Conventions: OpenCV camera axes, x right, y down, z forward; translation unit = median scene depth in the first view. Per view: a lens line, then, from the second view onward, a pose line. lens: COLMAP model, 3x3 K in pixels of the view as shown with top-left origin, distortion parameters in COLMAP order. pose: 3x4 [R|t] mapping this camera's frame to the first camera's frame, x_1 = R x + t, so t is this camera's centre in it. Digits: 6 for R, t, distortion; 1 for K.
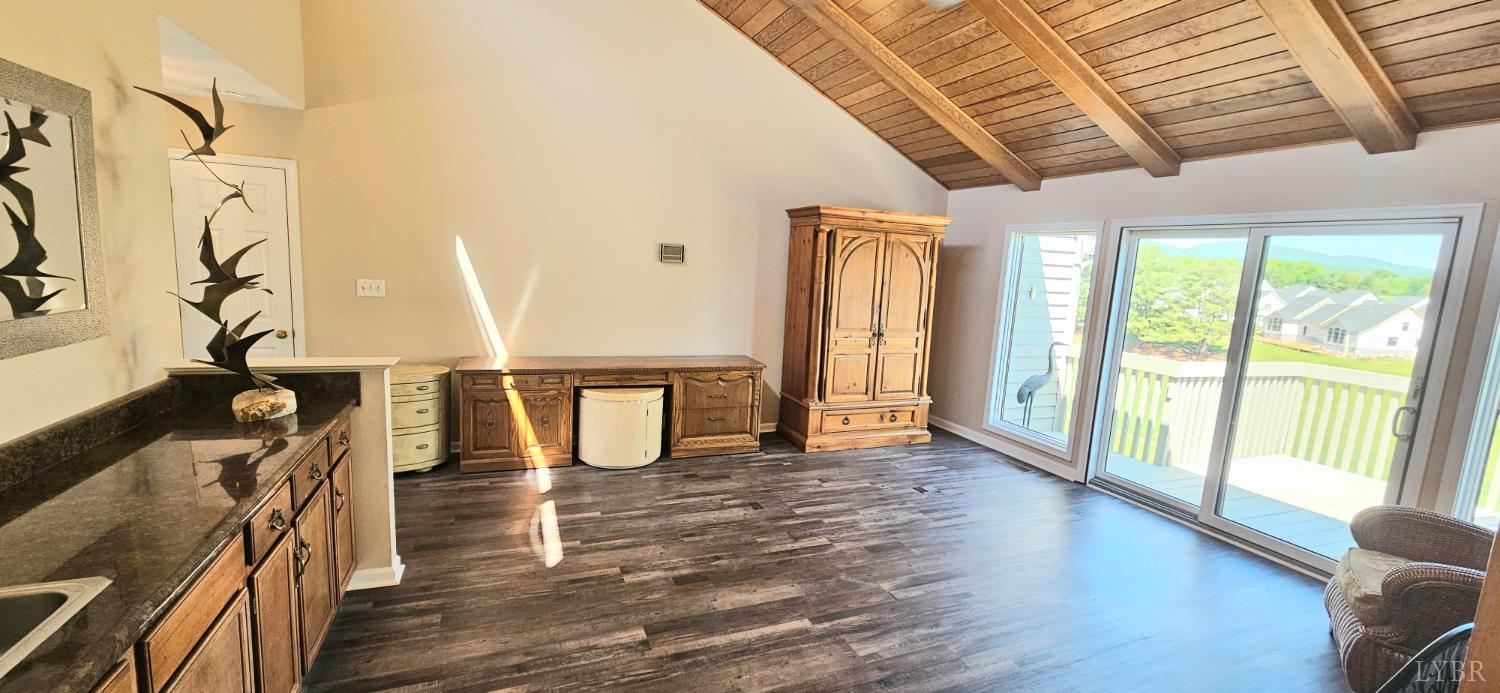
lens RADIAL K [[616.1, 0, 756.9], [0, 616.1, 349.0], [0, 0, 1]] dist [0.002856, -0.000827]
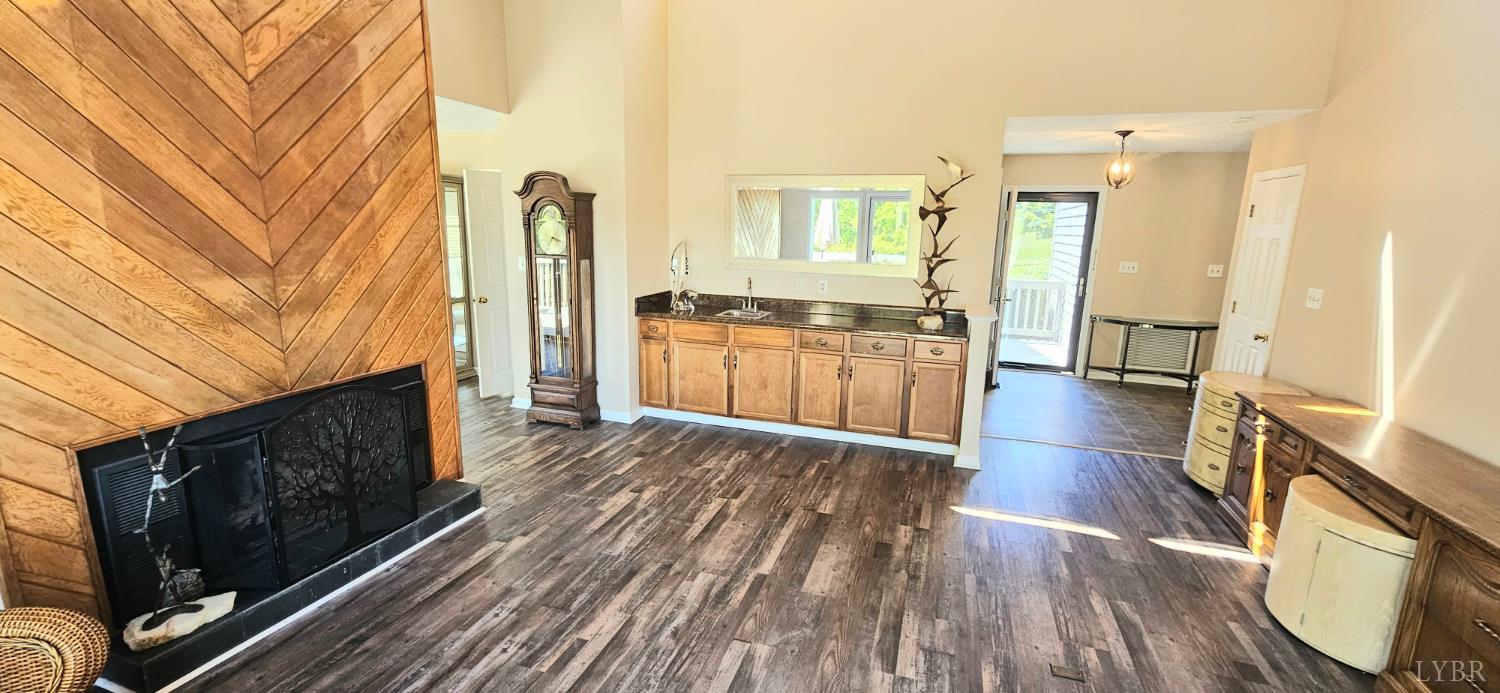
lens RADIAL K [[616.1, 0, 756.9], [0, 616.1, 349.0], [0, 0, 1]] dist [0.002856, -0.000827]
pose [[-0.646240, 0.077926, -0.759145, 0.675622], [-0.167969, 0.955853, 0.241106, -0.135455], [0.744419, 0.283325, -0.604622, 1.196790]]
